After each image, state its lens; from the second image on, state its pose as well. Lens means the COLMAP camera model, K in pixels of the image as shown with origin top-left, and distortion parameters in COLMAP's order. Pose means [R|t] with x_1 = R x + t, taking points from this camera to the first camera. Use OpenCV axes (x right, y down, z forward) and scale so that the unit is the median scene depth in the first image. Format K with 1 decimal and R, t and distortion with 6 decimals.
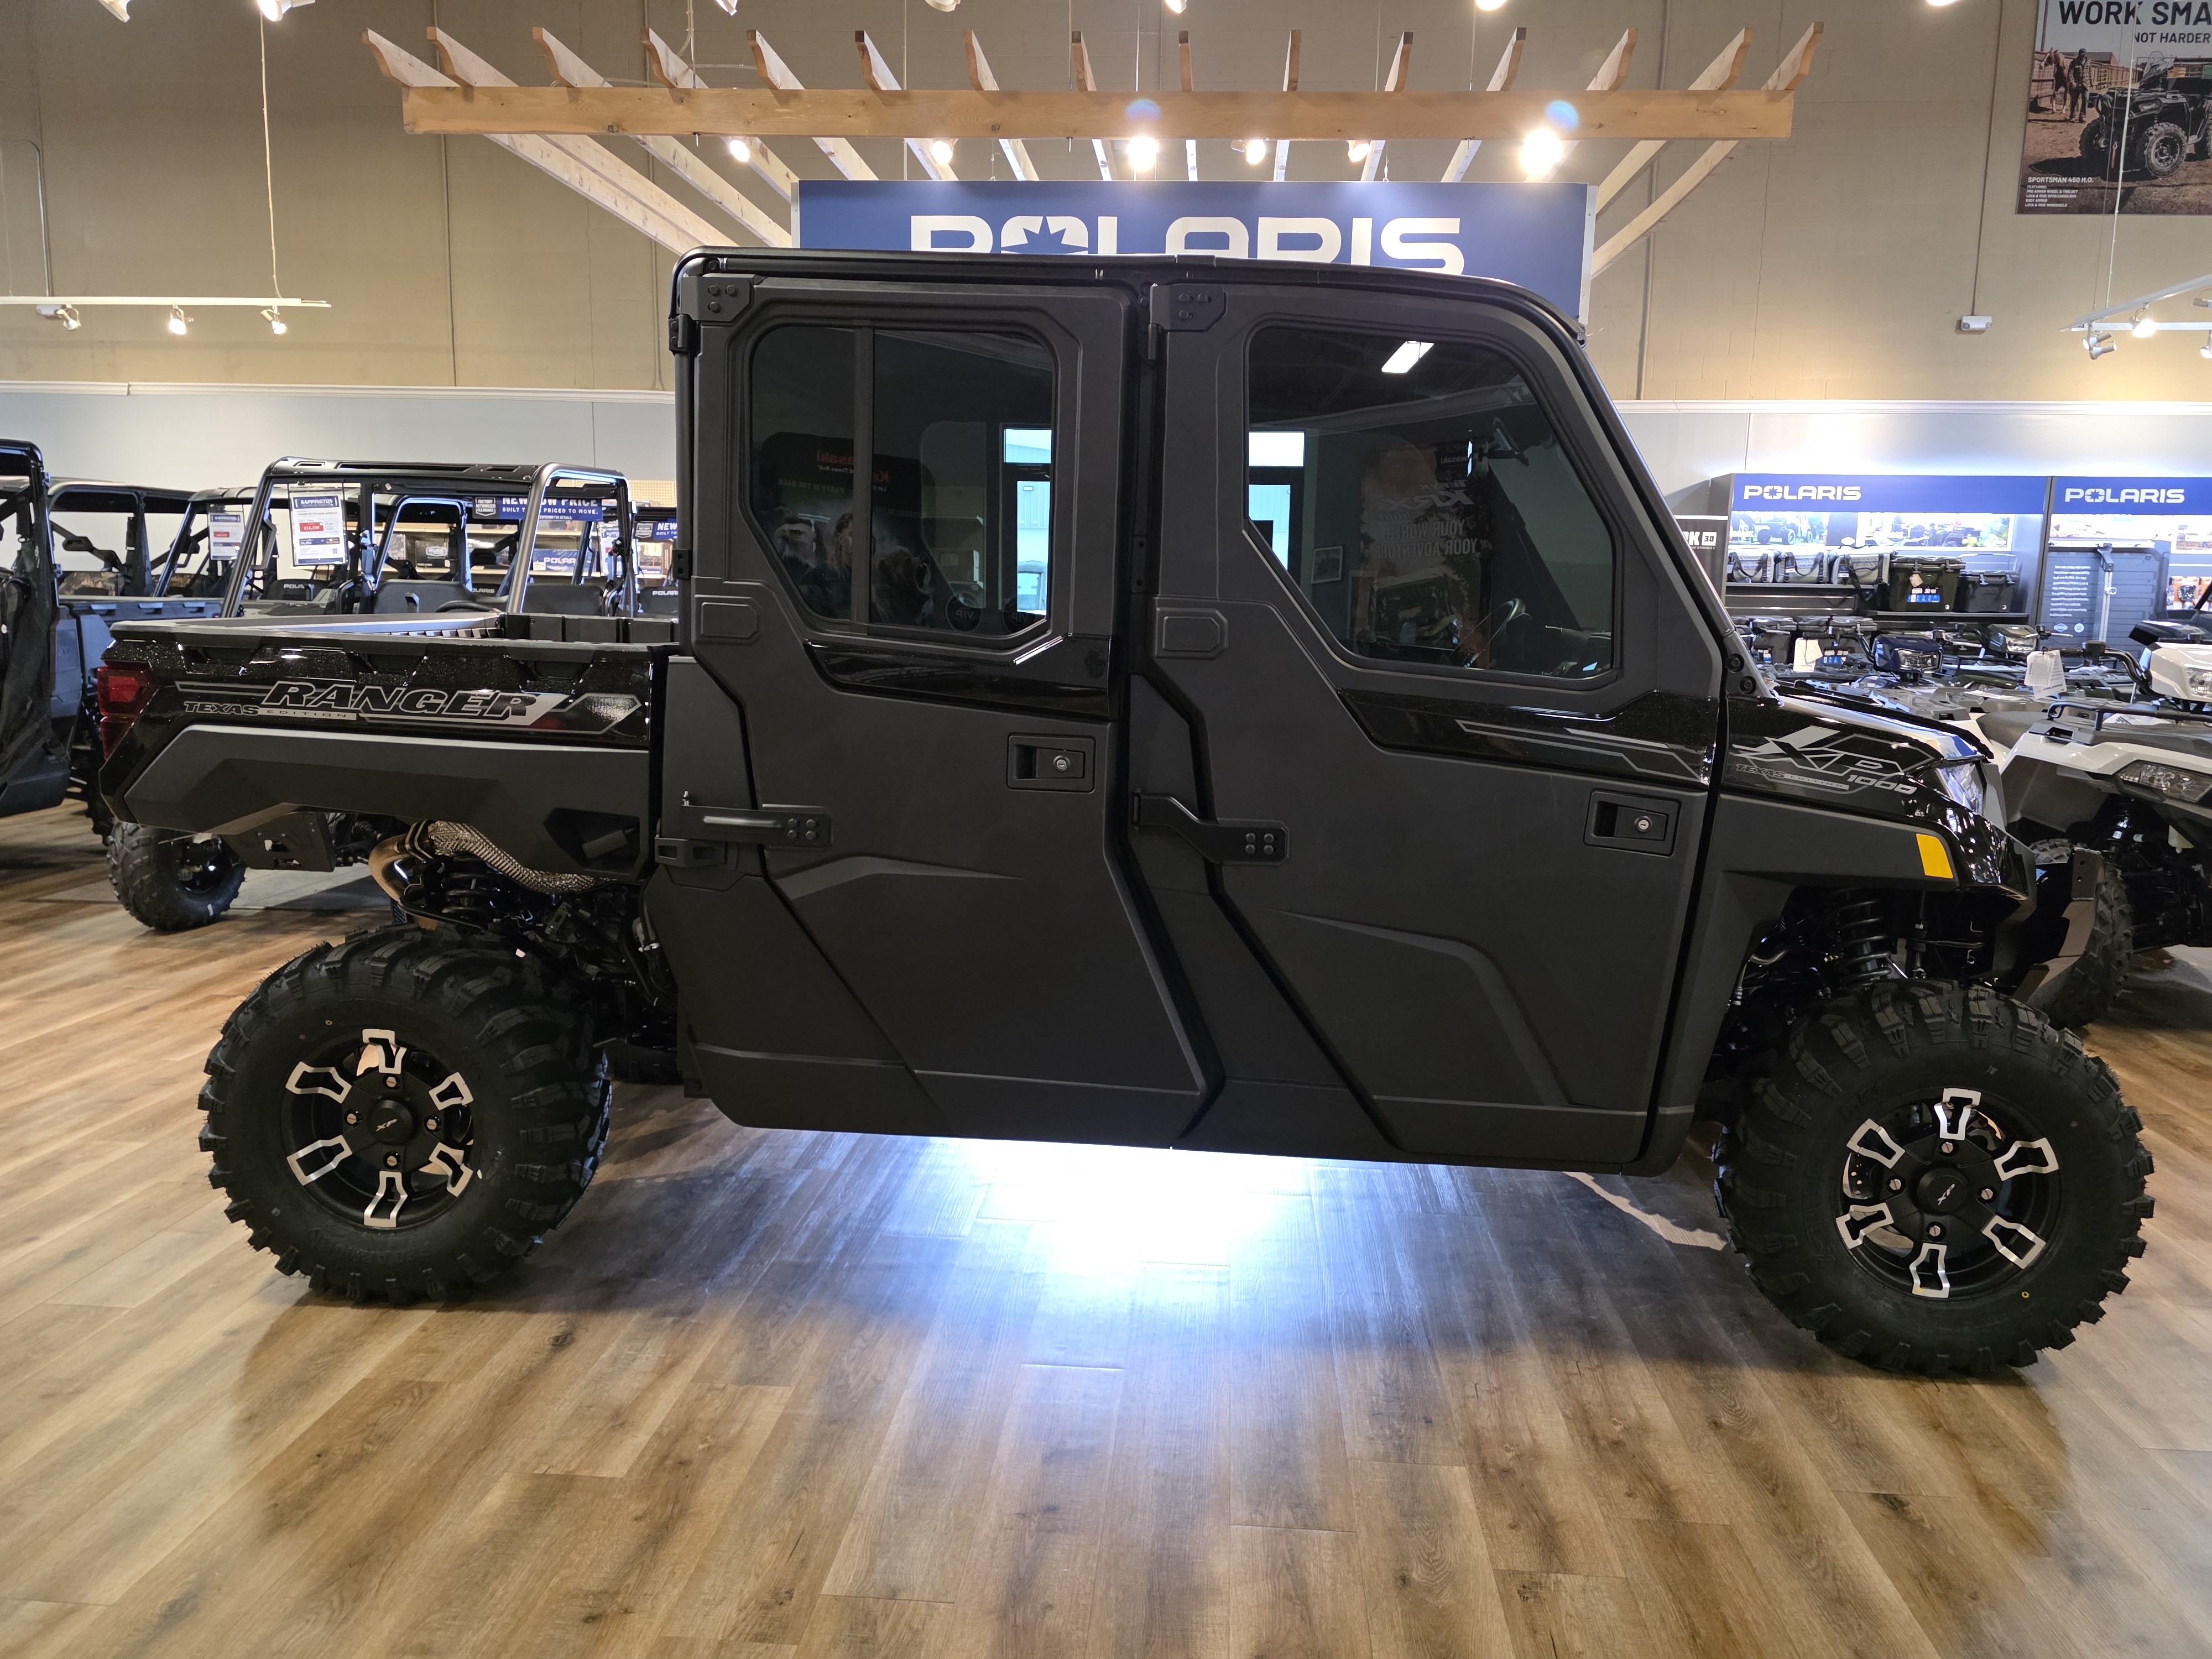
lens RADIAL K [[1471.4, 0, 1135.6], [0, 1471.4, 824.0], [0, 0, 1]] dist [0.065338, -0.063457]
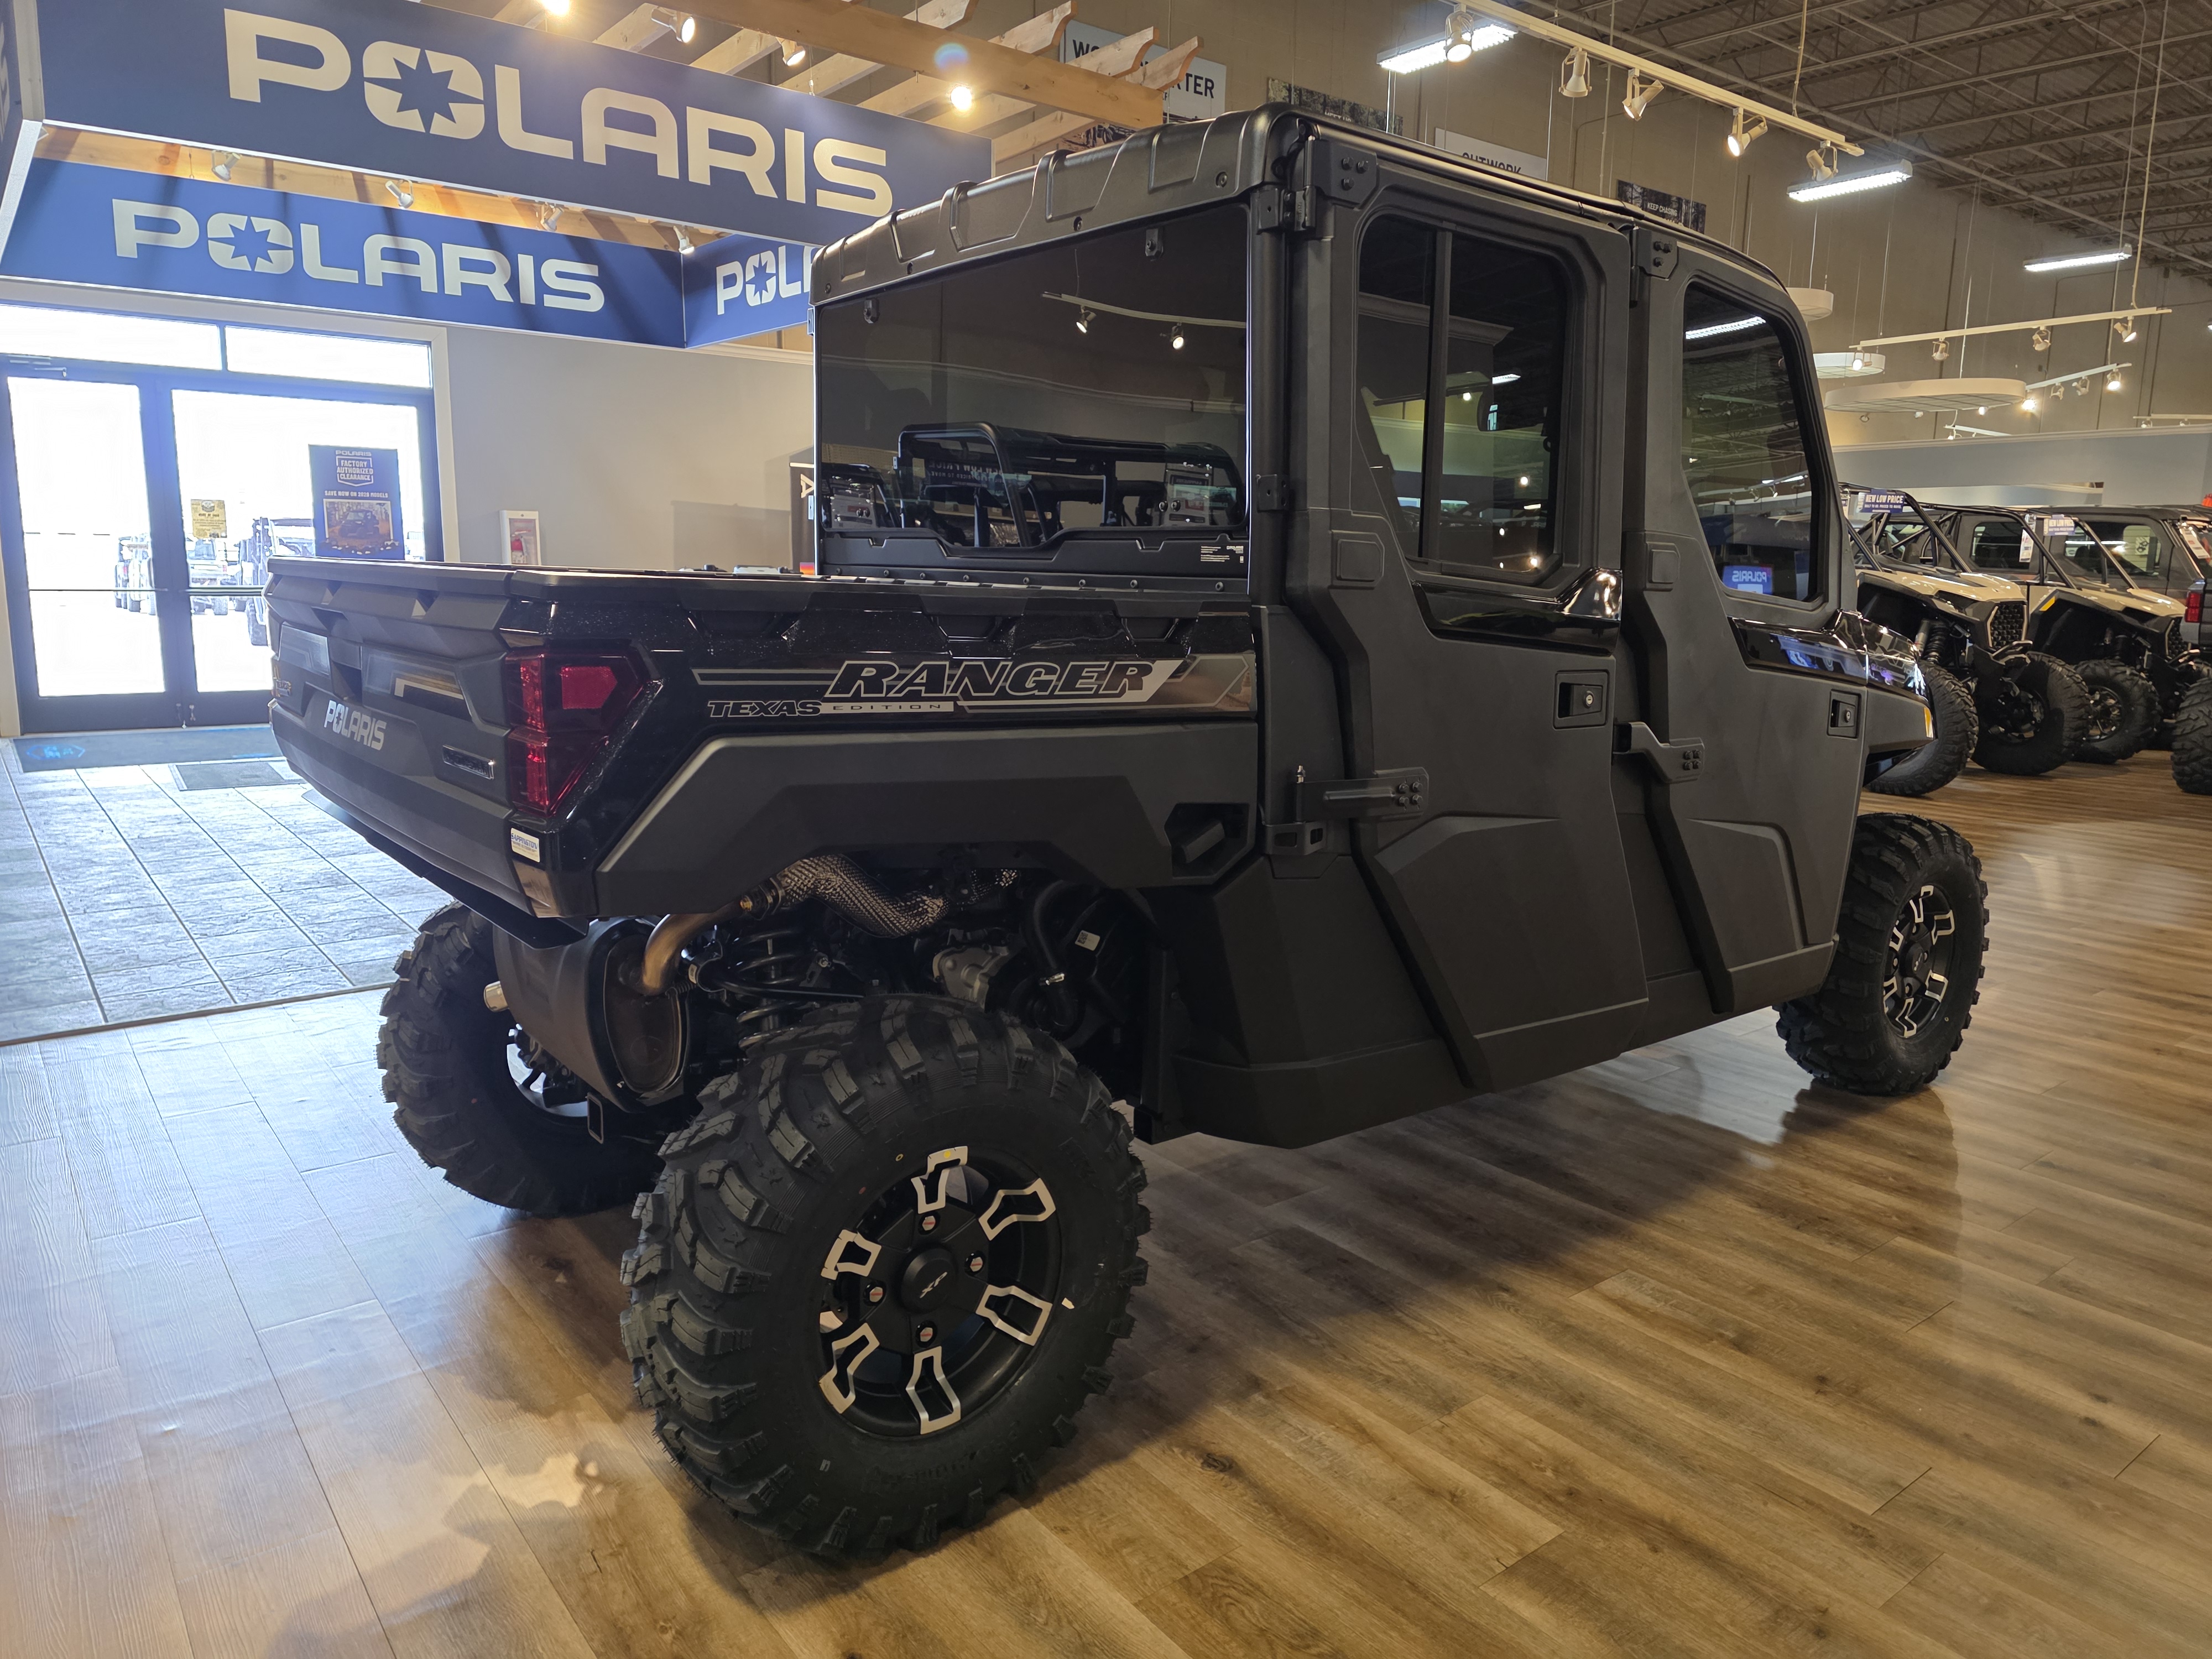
lens RADIAL K [[1471.4, 0, 1135.6], [0, 1471.4, 824.0], [0, 0, 1]] dist [0.065338, -0.063457]
pose [[0.737601, -0.123280, 0.663888, -0.925842], [0.101336, 0.992267, 0.071671, -0.058552], [-0.667590, 0.014411, 0.744390, 0.437375]]
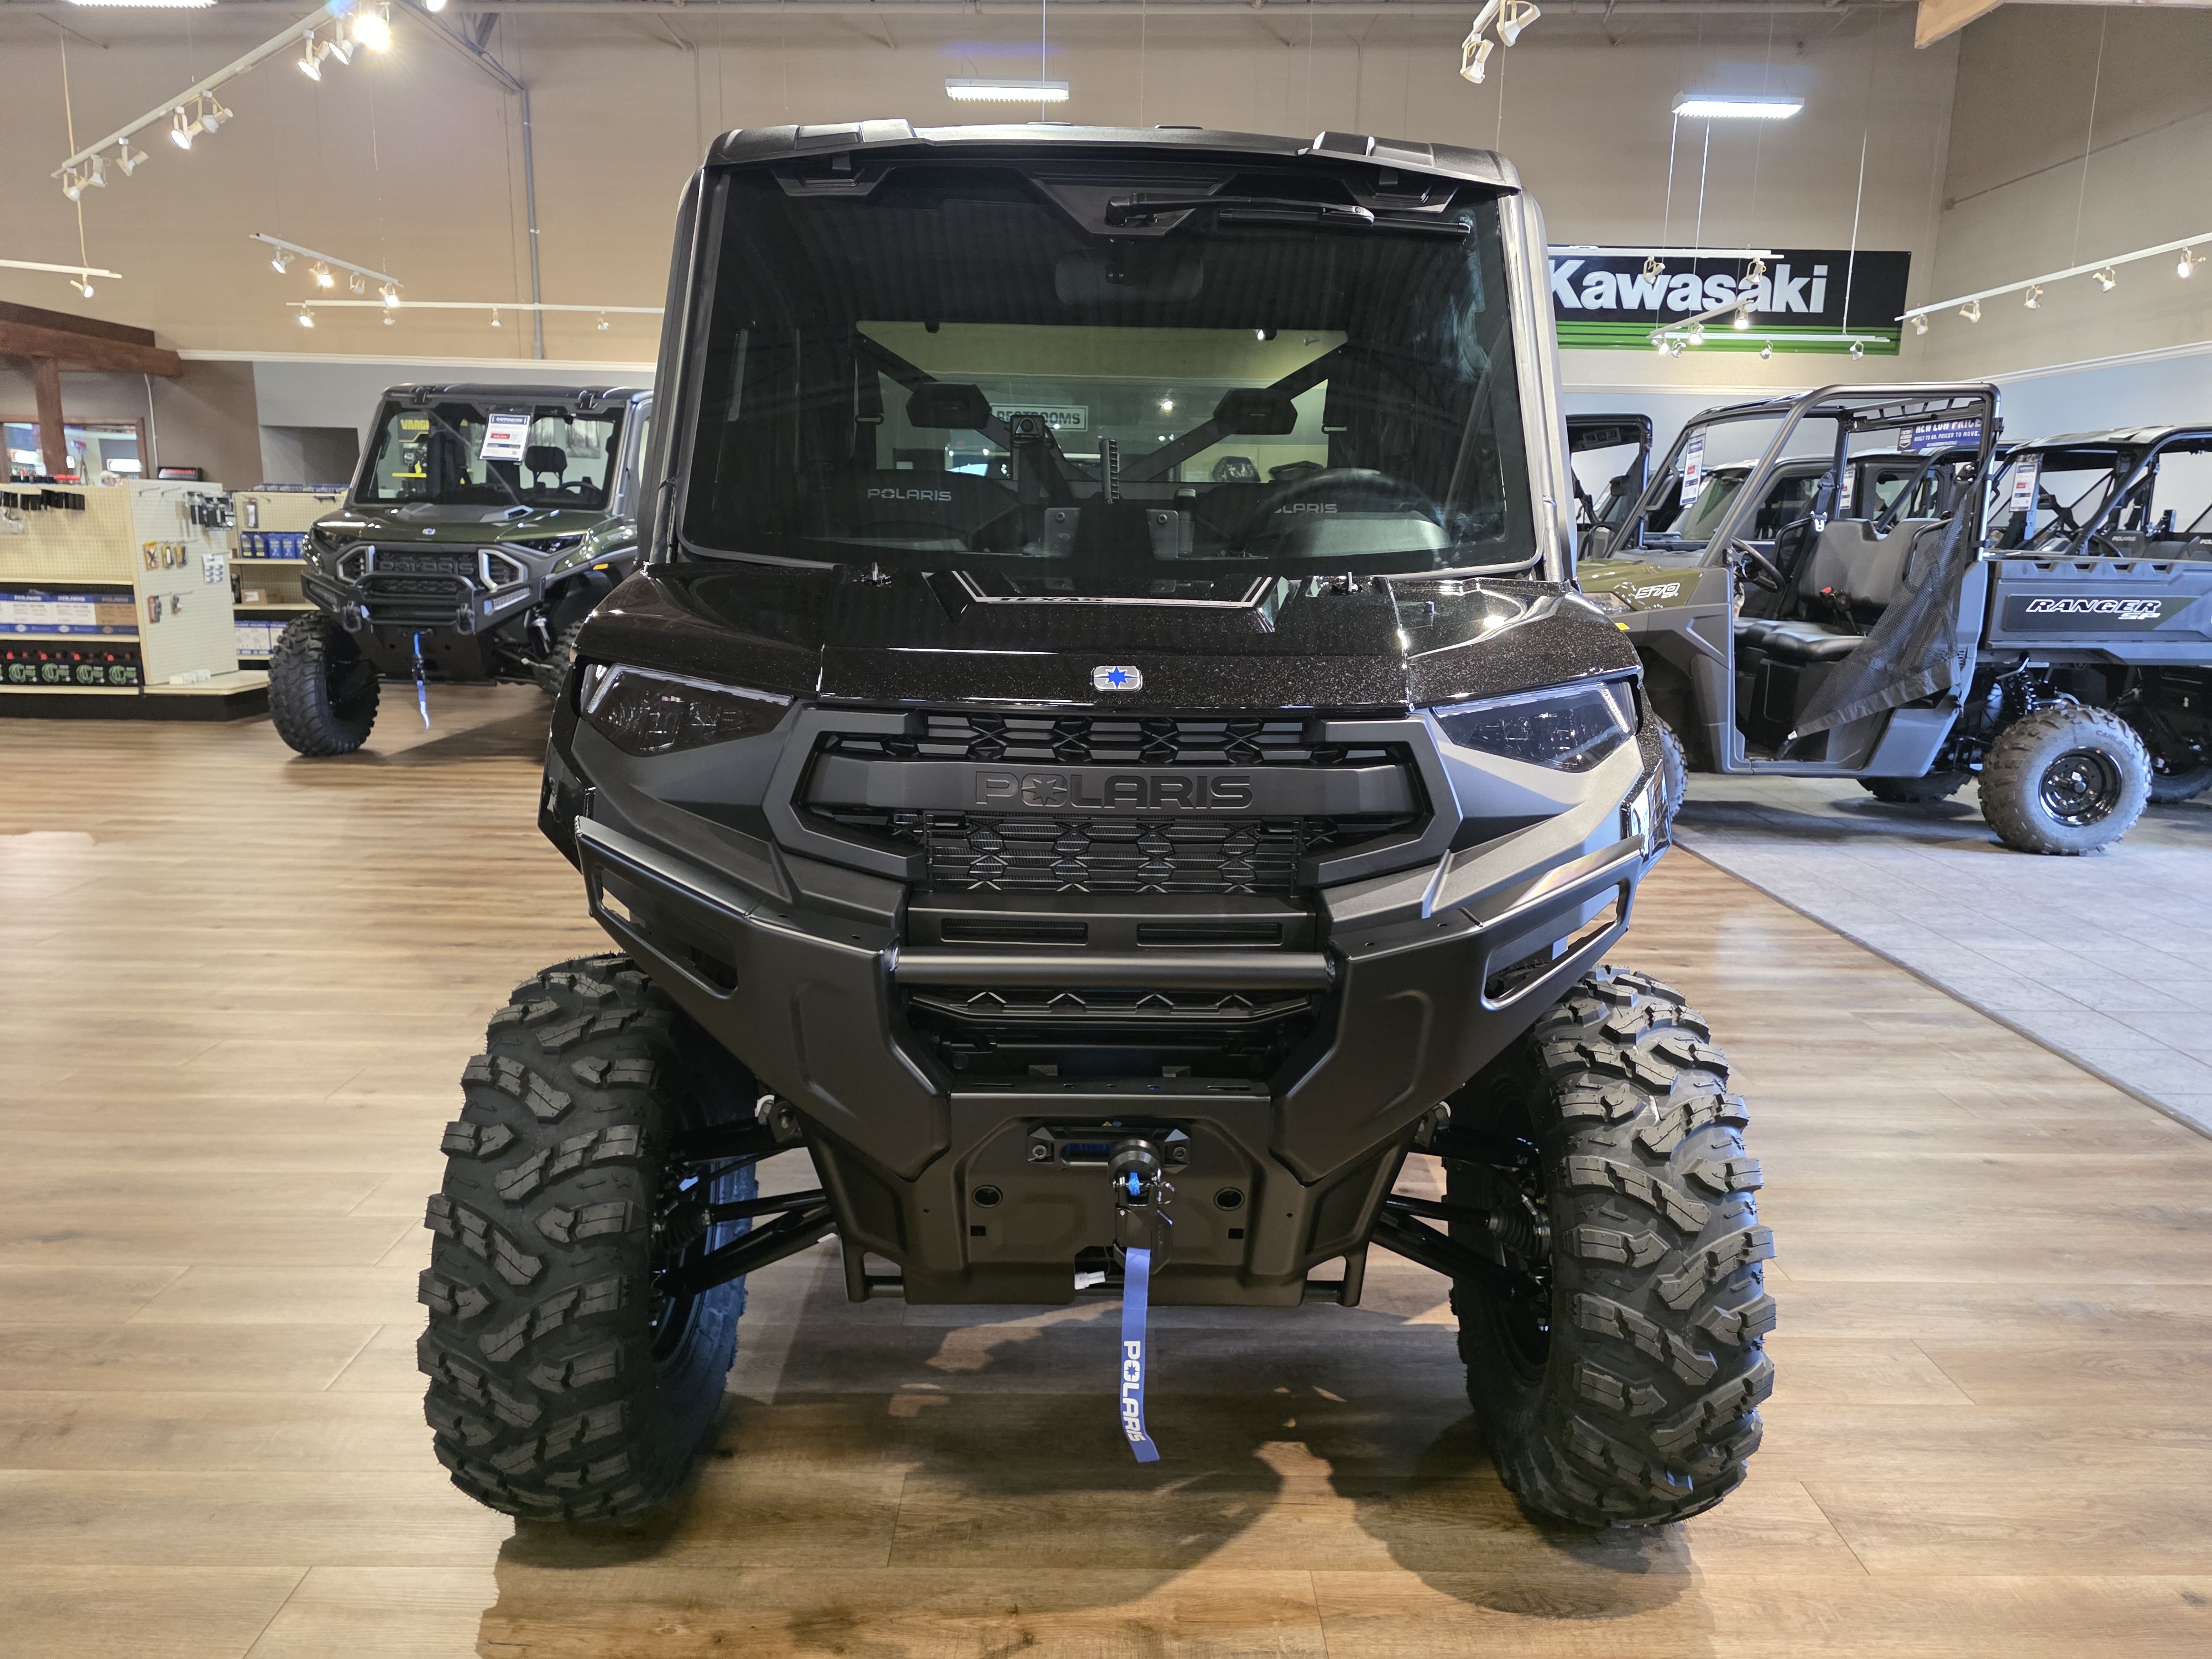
lens RADIAL K [[1505.1, 0, 1106.0], [0, 1505.1, 829.5], [0, 0, 1]] dist [0.008322, 0.002209]
pose [[0.084206, 0.180695, -0.979928, 1.216460], [-0.169885, 0.971626, 0.164566, -0.103972], [0.981860, 0.152618, 0.112514, 1.040873]]
